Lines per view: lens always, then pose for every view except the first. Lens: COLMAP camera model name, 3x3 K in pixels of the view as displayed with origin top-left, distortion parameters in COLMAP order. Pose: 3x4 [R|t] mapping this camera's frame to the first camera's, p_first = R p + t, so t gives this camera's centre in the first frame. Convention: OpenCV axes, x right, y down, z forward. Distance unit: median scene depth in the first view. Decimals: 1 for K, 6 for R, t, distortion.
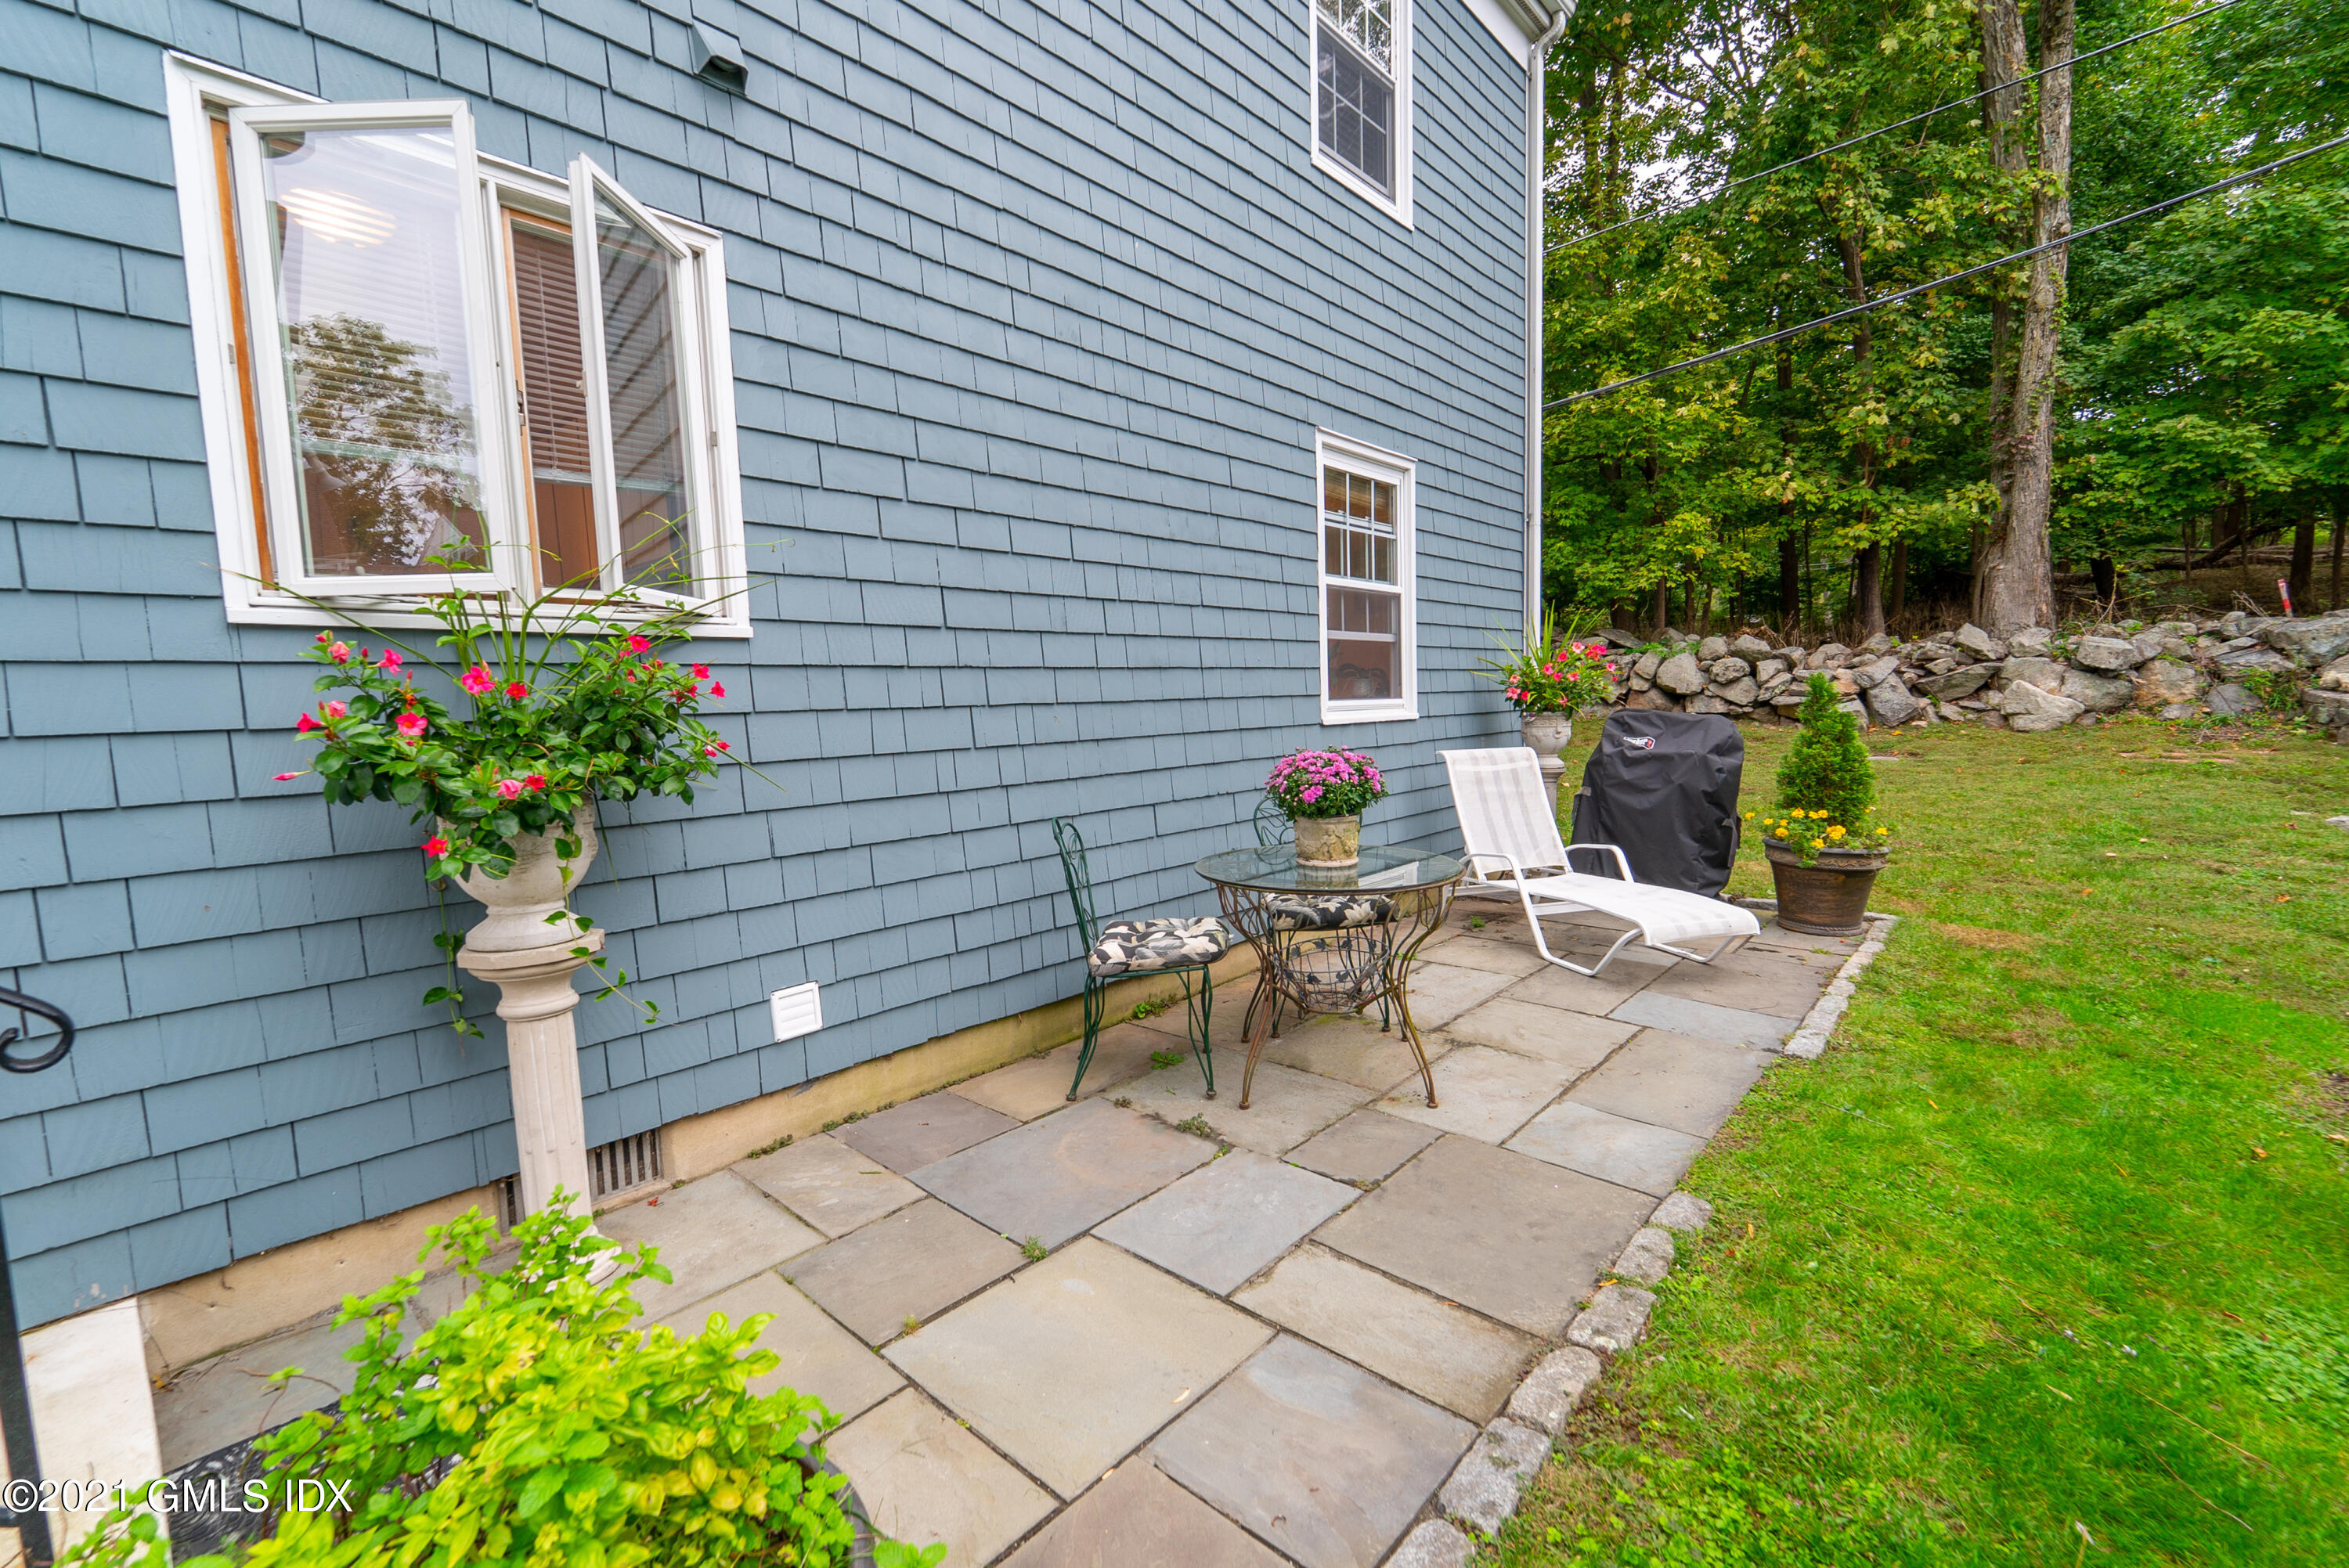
lens RADIAL K [[962.9, 0, 1187.7], [0, 962.9, 789.2], [0, 0, 1]] dist [-0.003049, -0.000441]
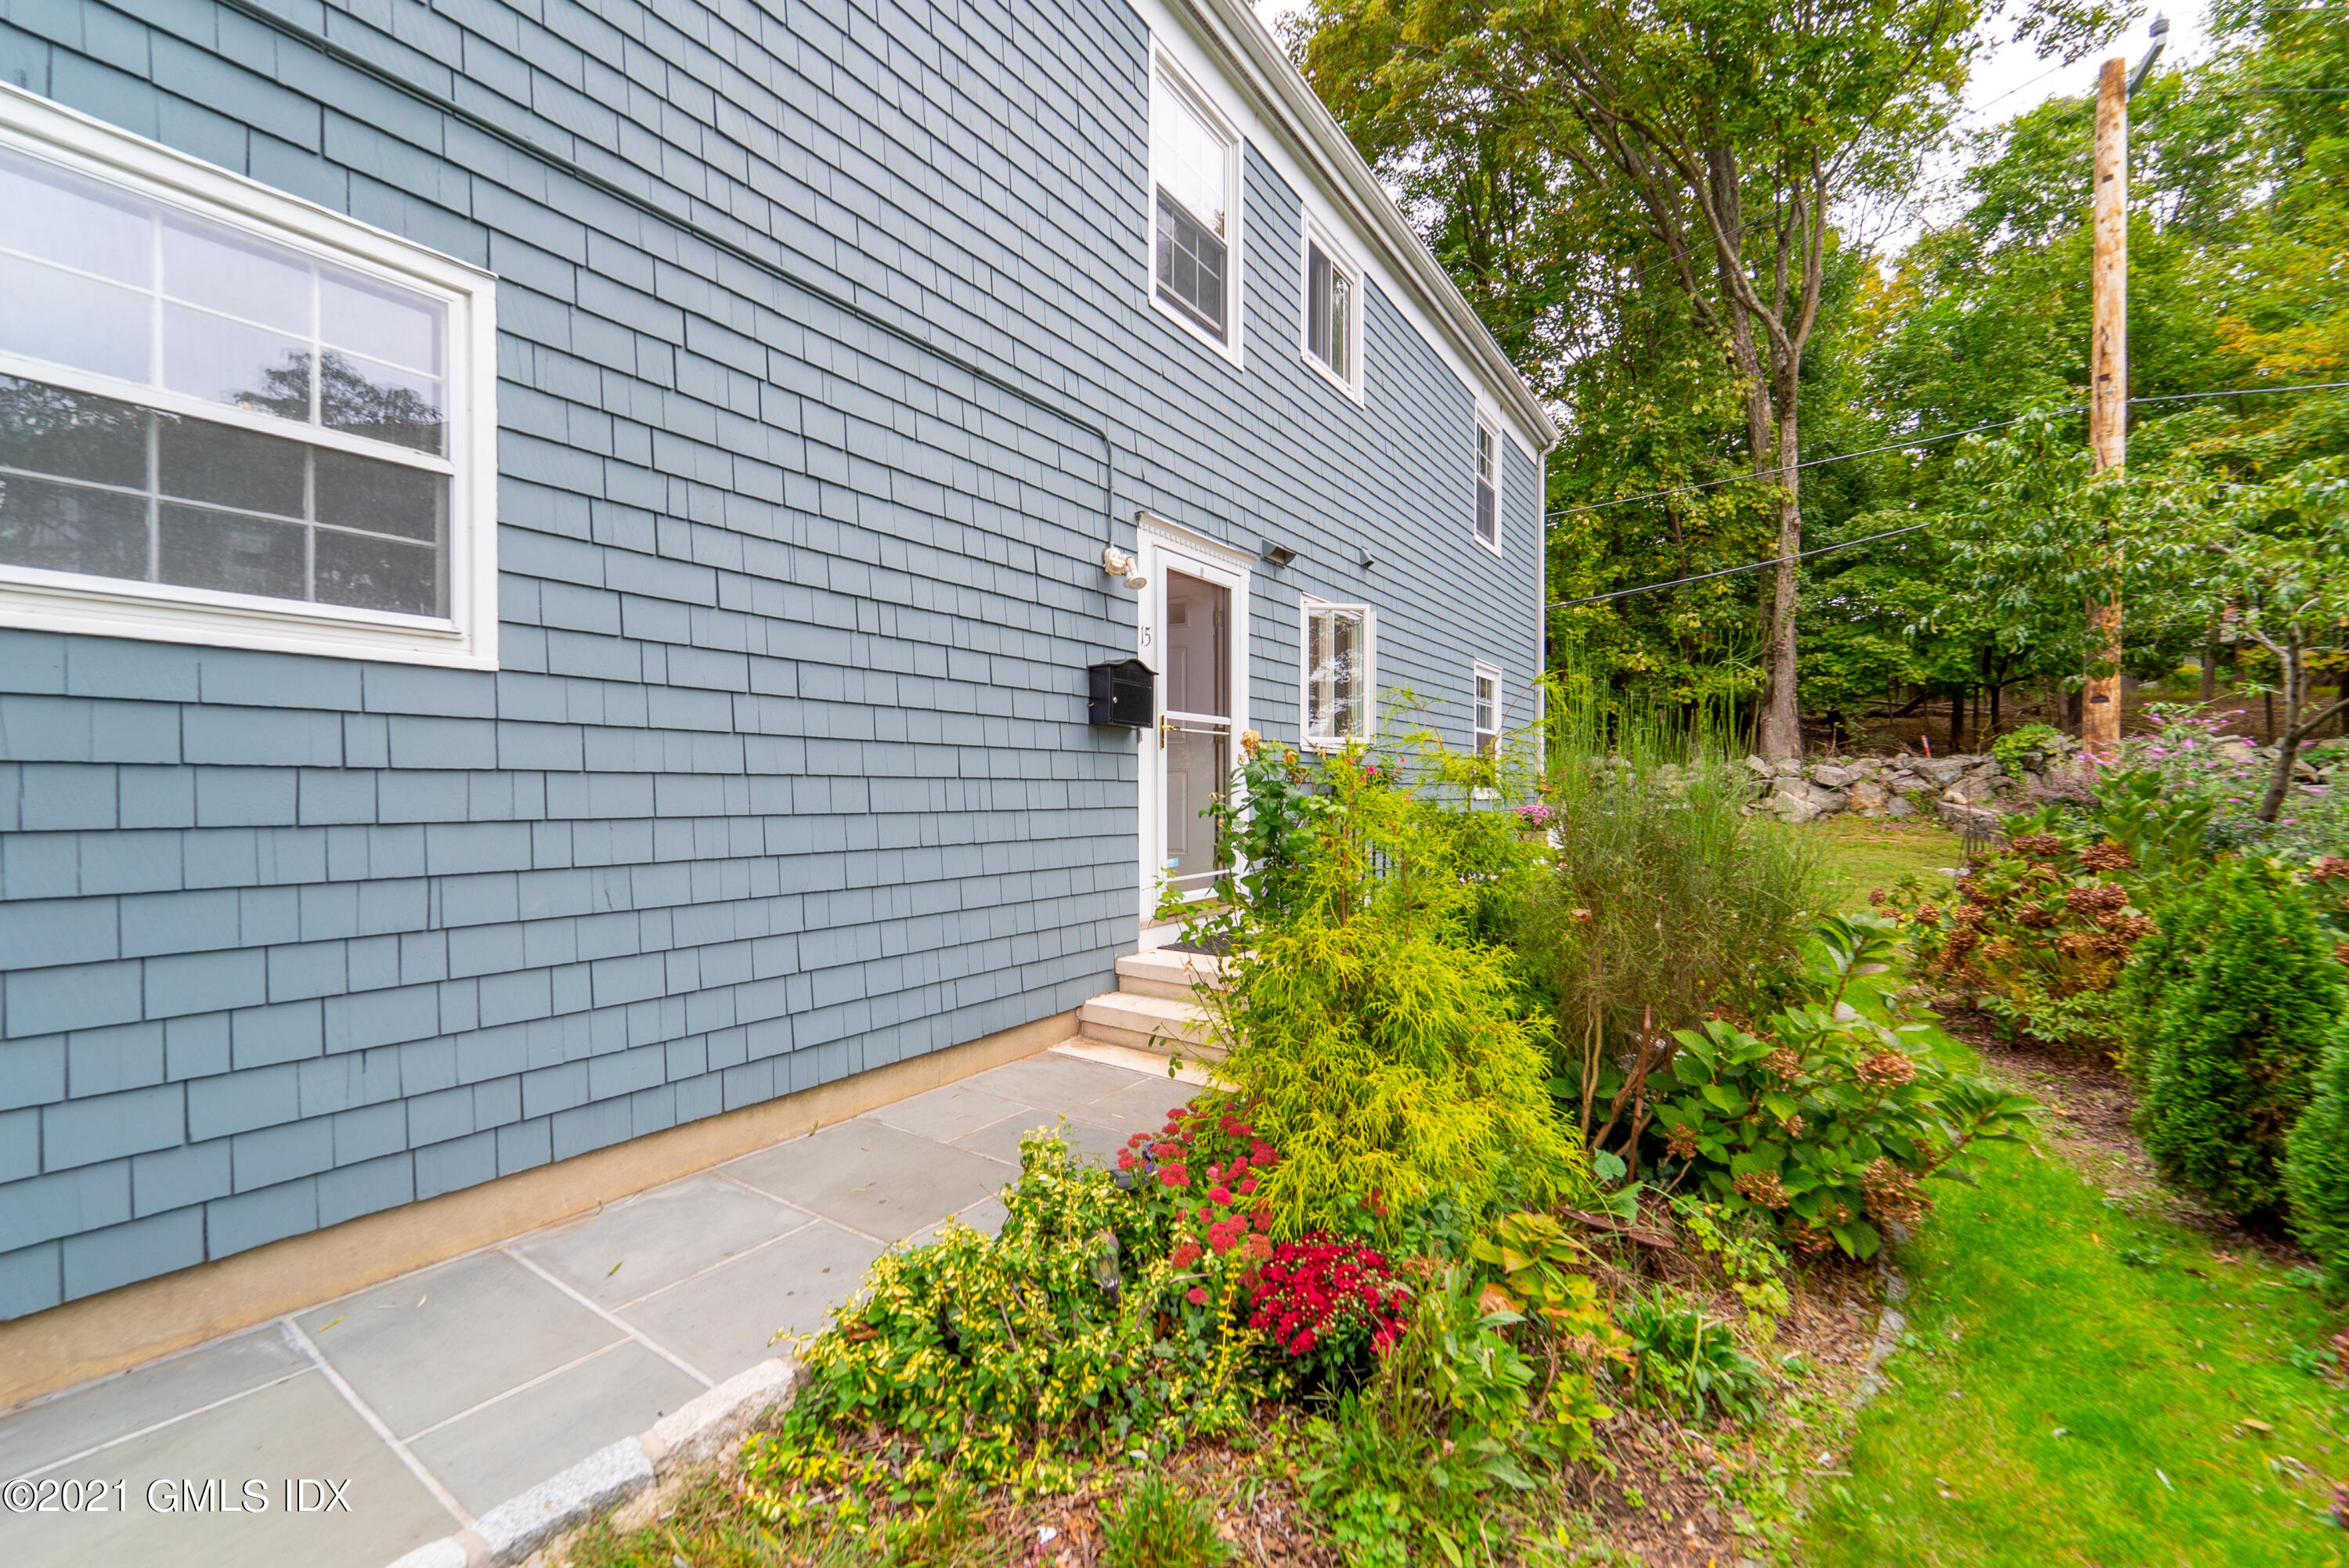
lens RADIAL K [[962.9, 0, 1153.7], [0, 962.9, 793.4], [0, 0, 1]] dist [-0.003049, -0.000441]
pose [[0.991243, 0.030450, 0.128493, -0.395804], [-0.018440, 0.995435, -0.093640, 0.061970], [-0.130758, 0.090450, 0.987280, -0.463232]]
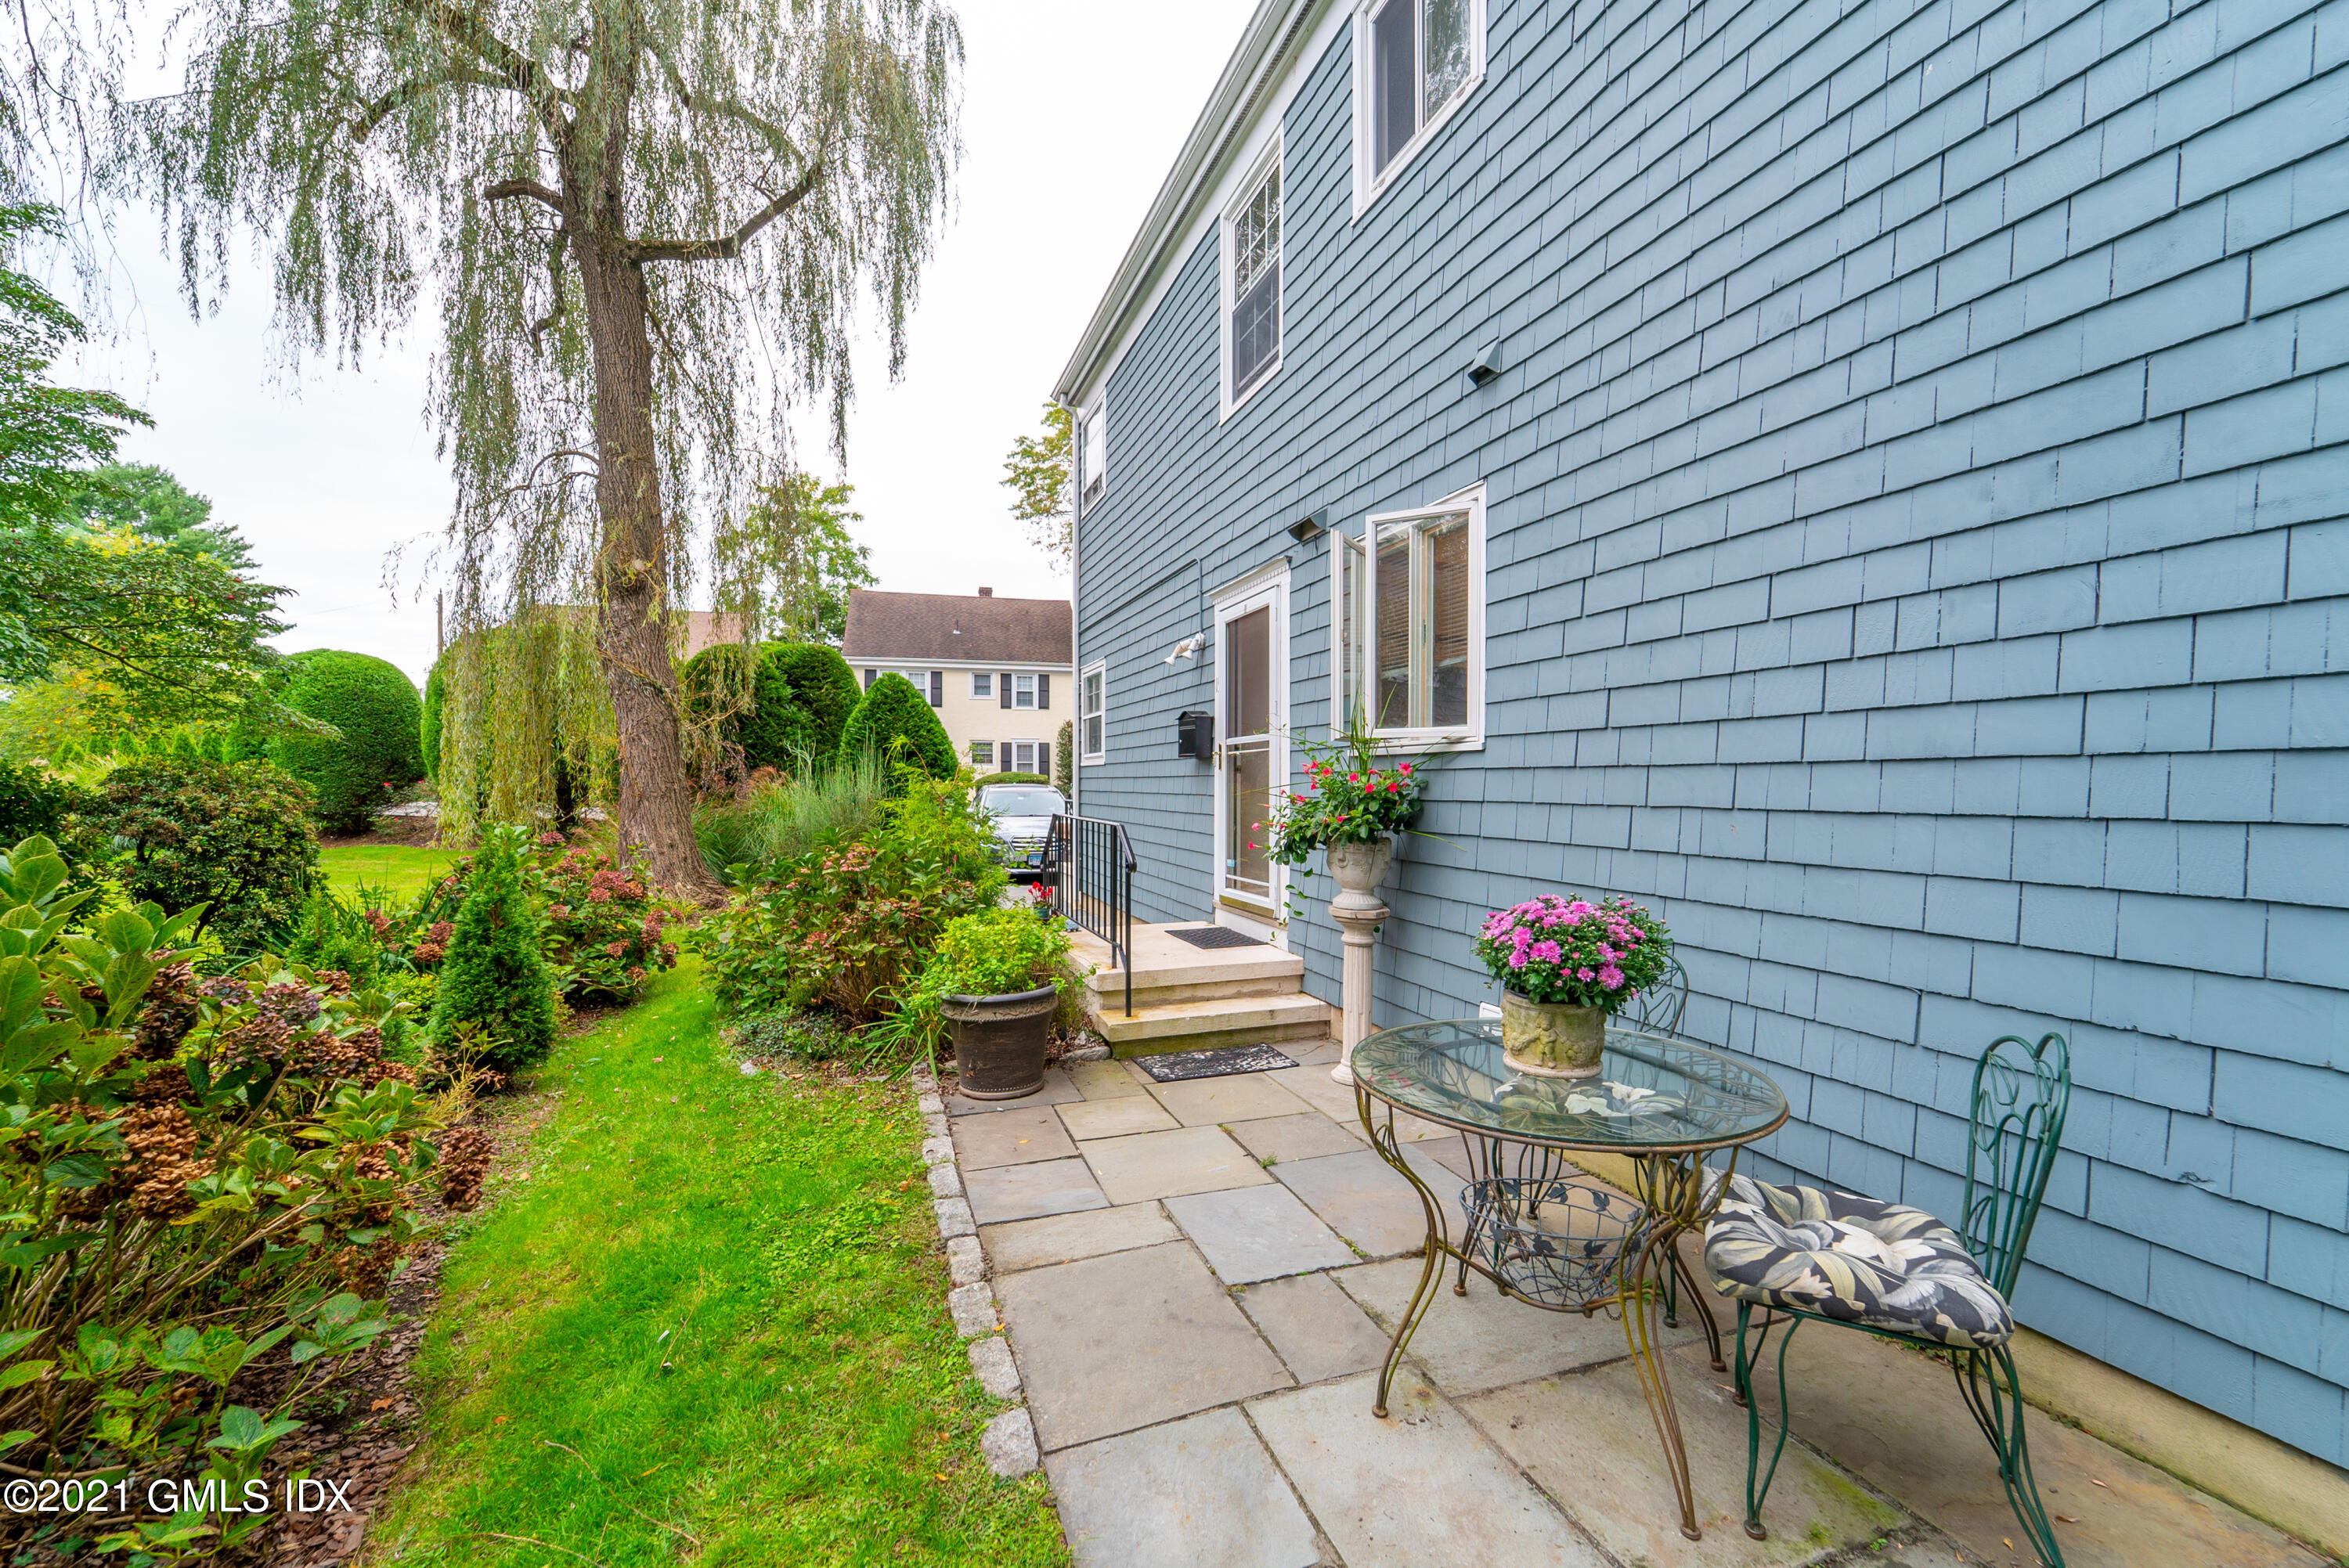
lens RADIAL K [[962.9, 0, 1172.0], [0, 962.9, 781.8], [0, 0, 1]] dist [-0.003049, -0.000441]
pose [[-0.488568, 0.027021, -0.872107, 0.283533], [-0.068652, 0.995231, 0.069295, -0.049365], [0.869821, 0.093727, -0.484383, 0.360183]]
